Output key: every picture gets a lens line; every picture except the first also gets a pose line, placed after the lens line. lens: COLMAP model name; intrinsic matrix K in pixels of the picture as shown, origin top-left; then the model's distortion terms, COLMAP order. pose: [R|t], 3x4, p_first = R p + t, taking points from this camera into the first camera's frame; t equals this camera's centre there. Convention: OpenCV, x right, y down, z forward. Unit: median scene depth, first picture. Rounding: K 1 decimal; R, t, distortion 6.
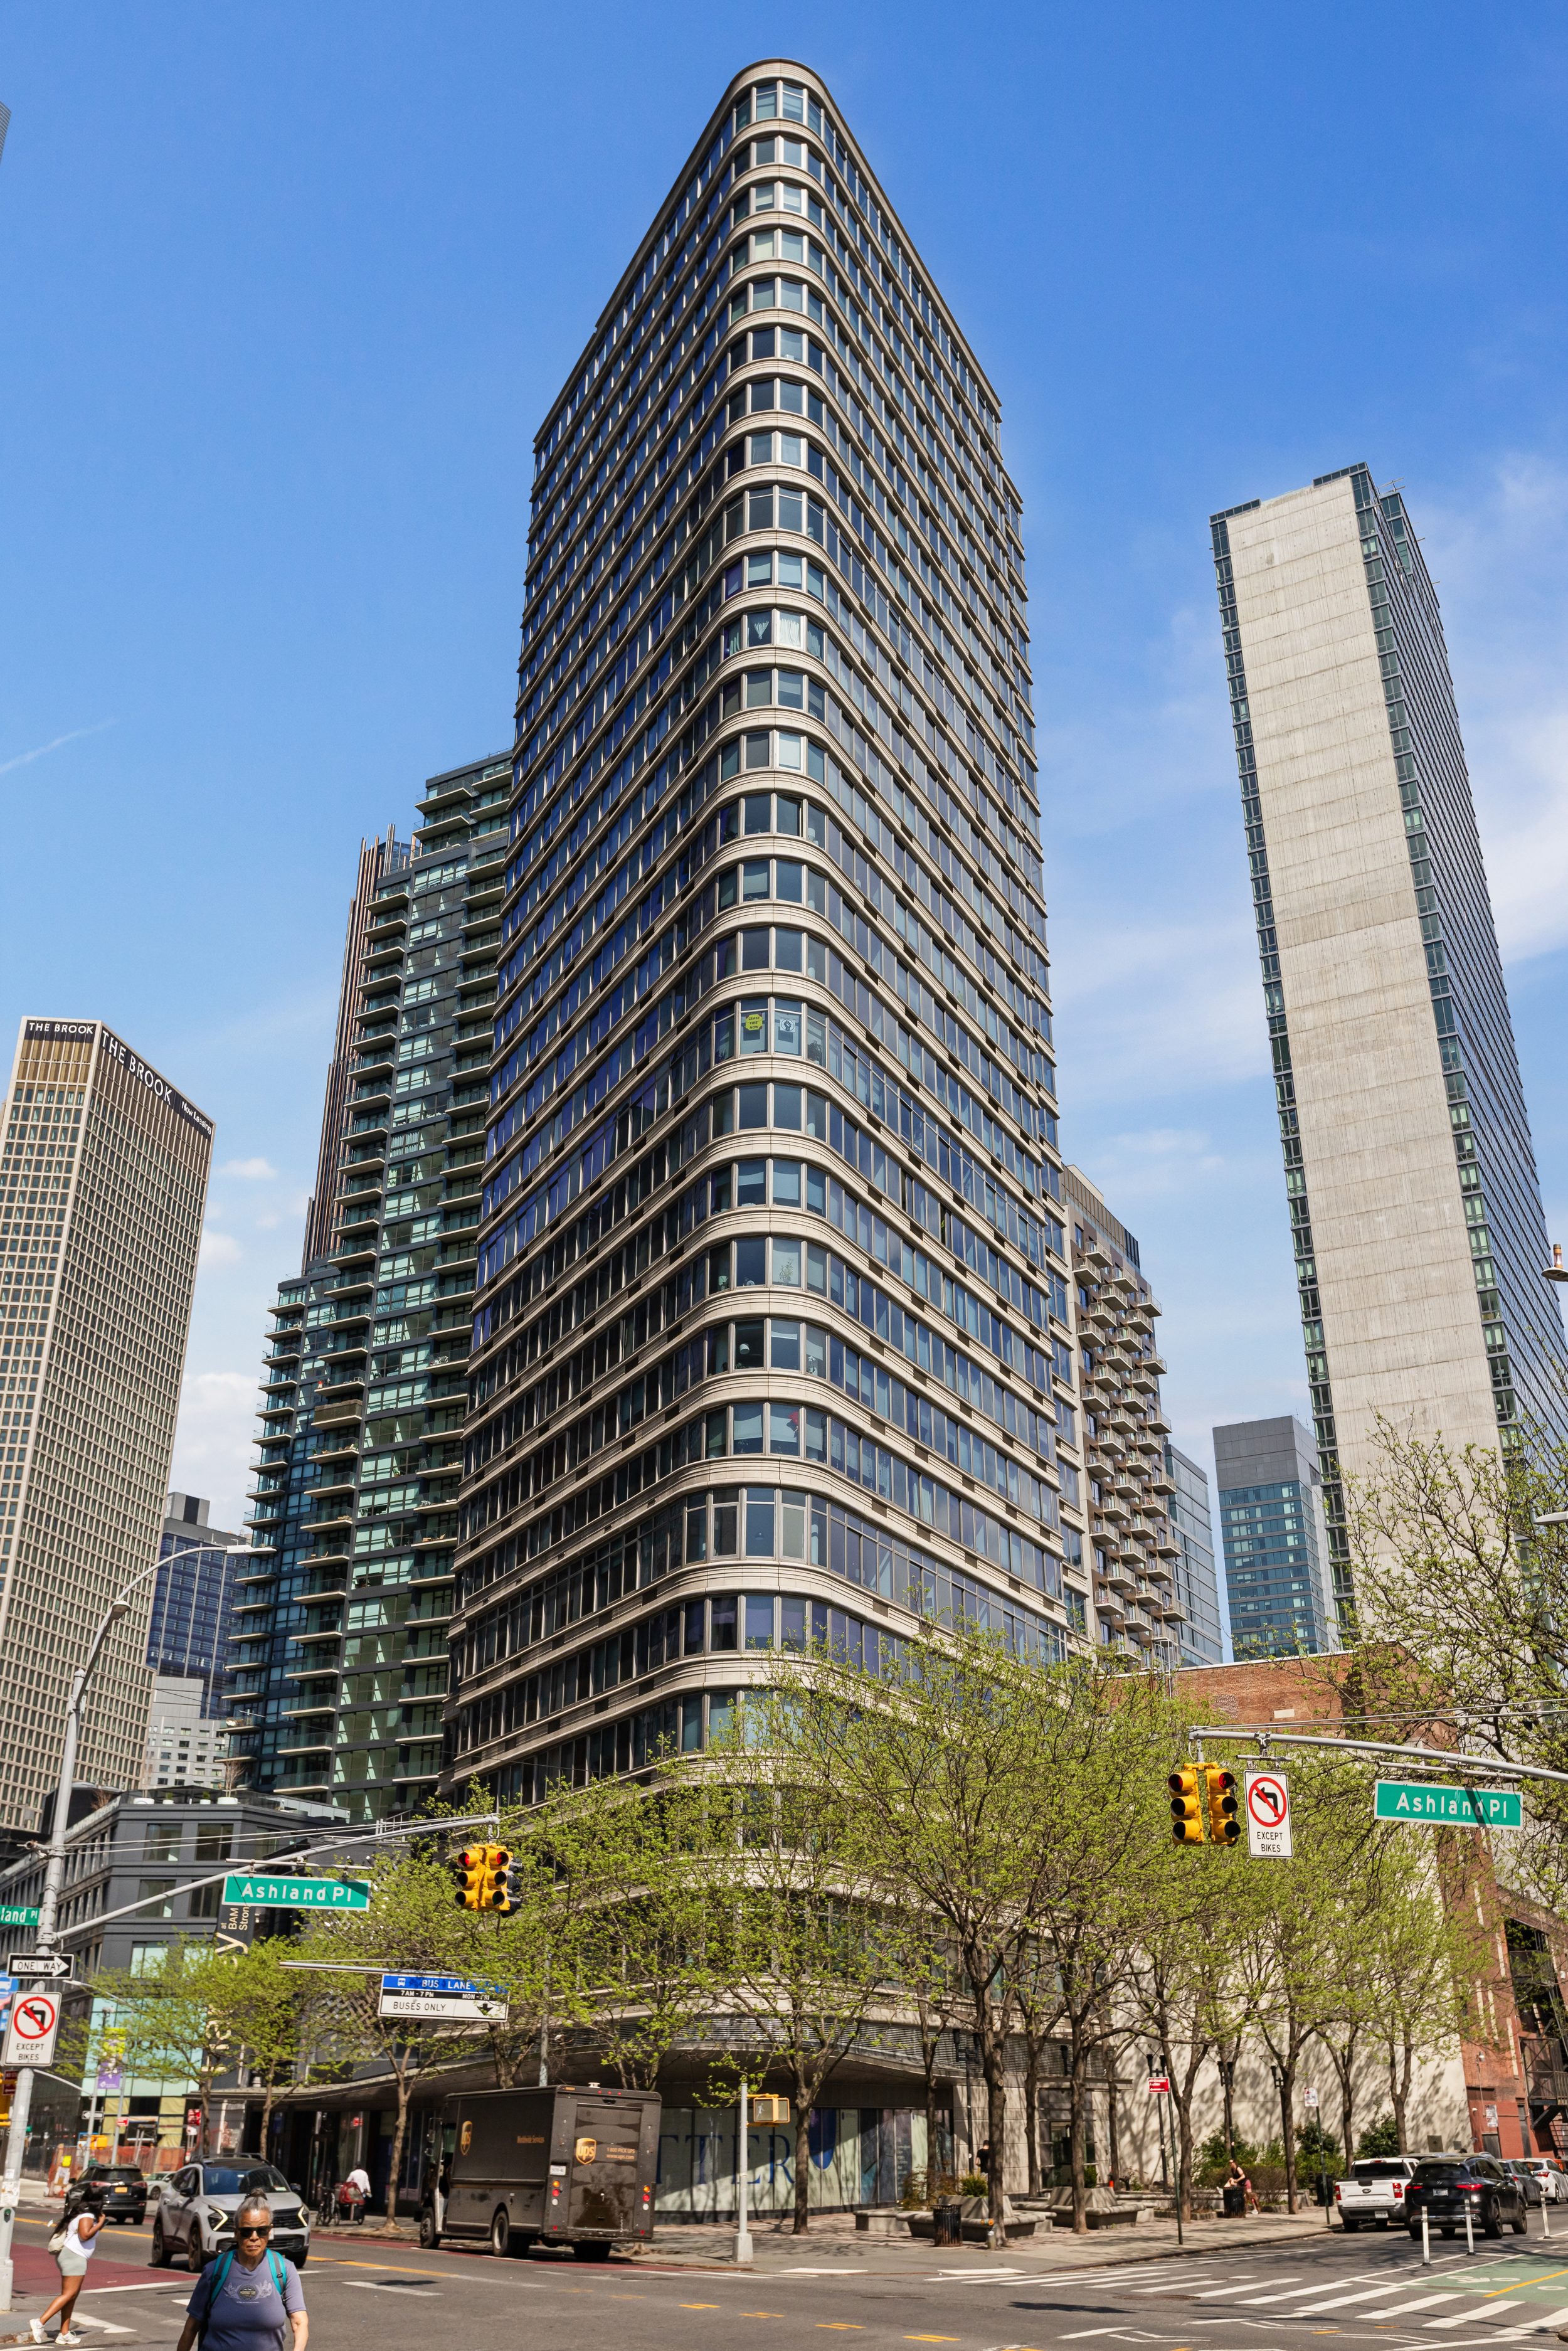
lens RADIAL K [[2044.4, 0, 779.6], [0, 2044.4, 1174.9], [0, 0, 1]] dist [0.003289, 0.000920]
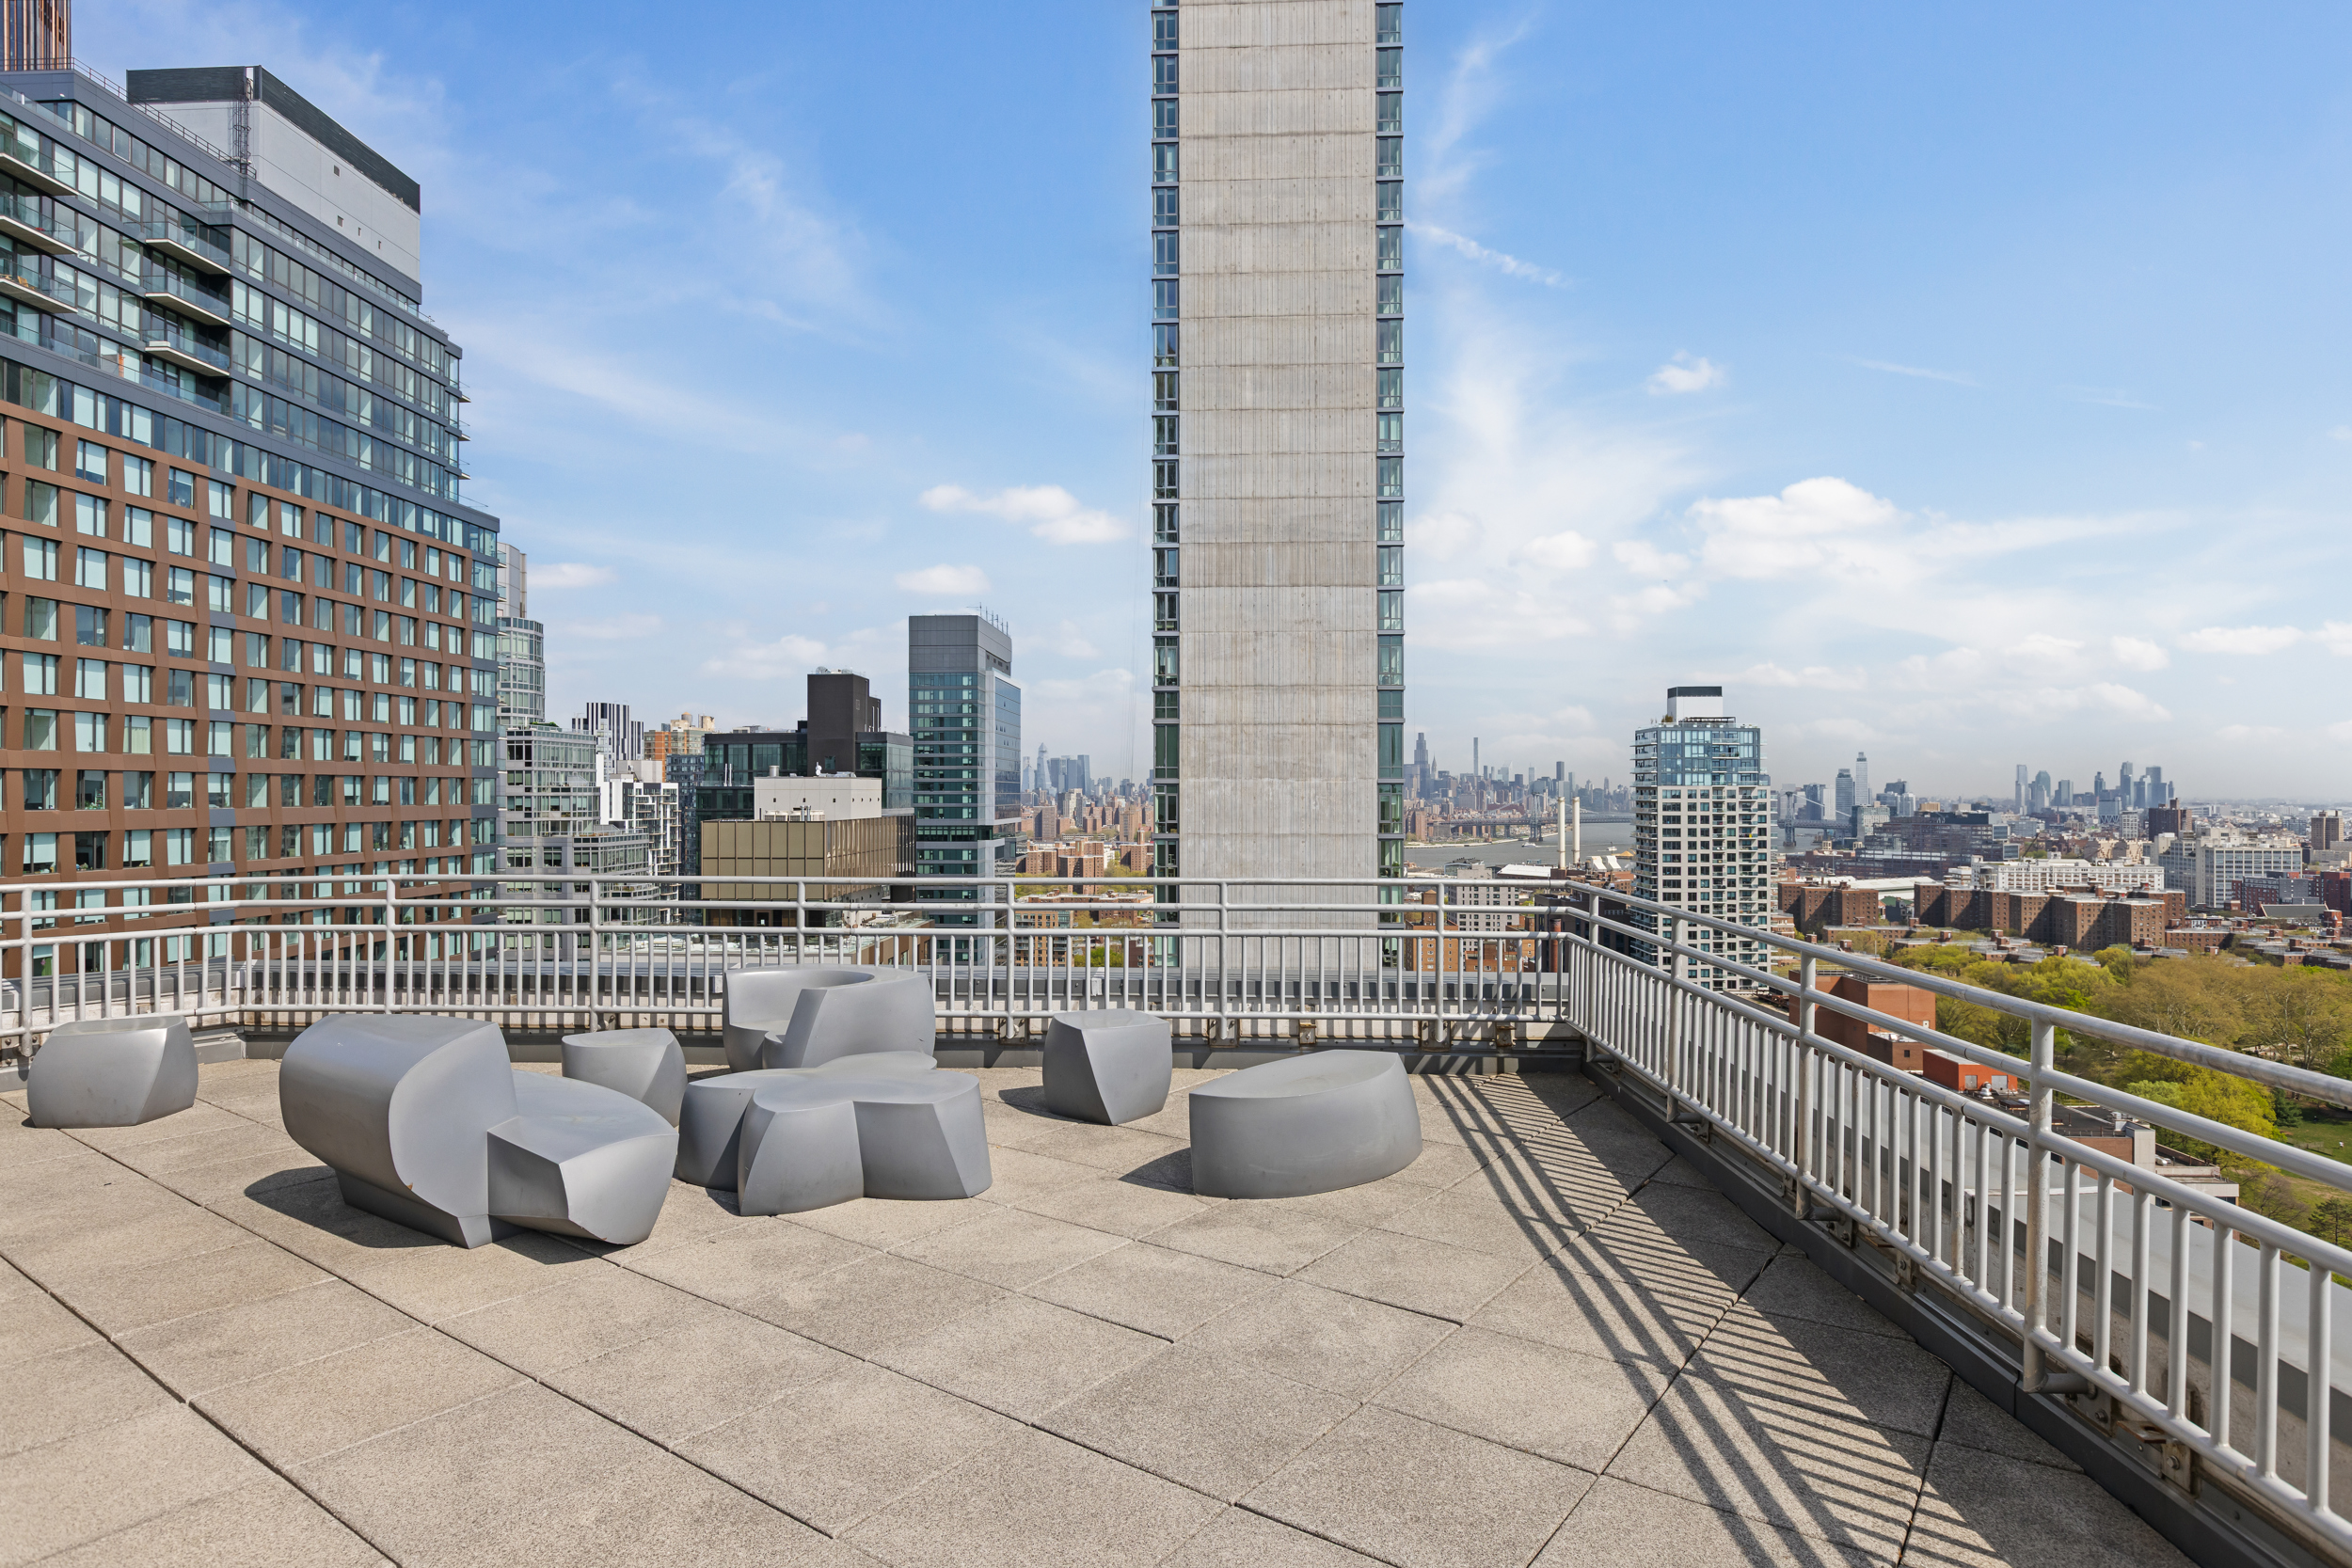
lens RADIAL K [[1335.2, 0, 1177.2], [0, 1335.2, 795.0], [0, 0, 1]] dist [-0.000203, 0.000031]
pose [[0.901632, -0.004914, 0.432477, 0.044597], [-0.179900, 0.905068, 0.385342, -0.222950], [-0.393315, -0.425239, 0.815154, 0.598859]]
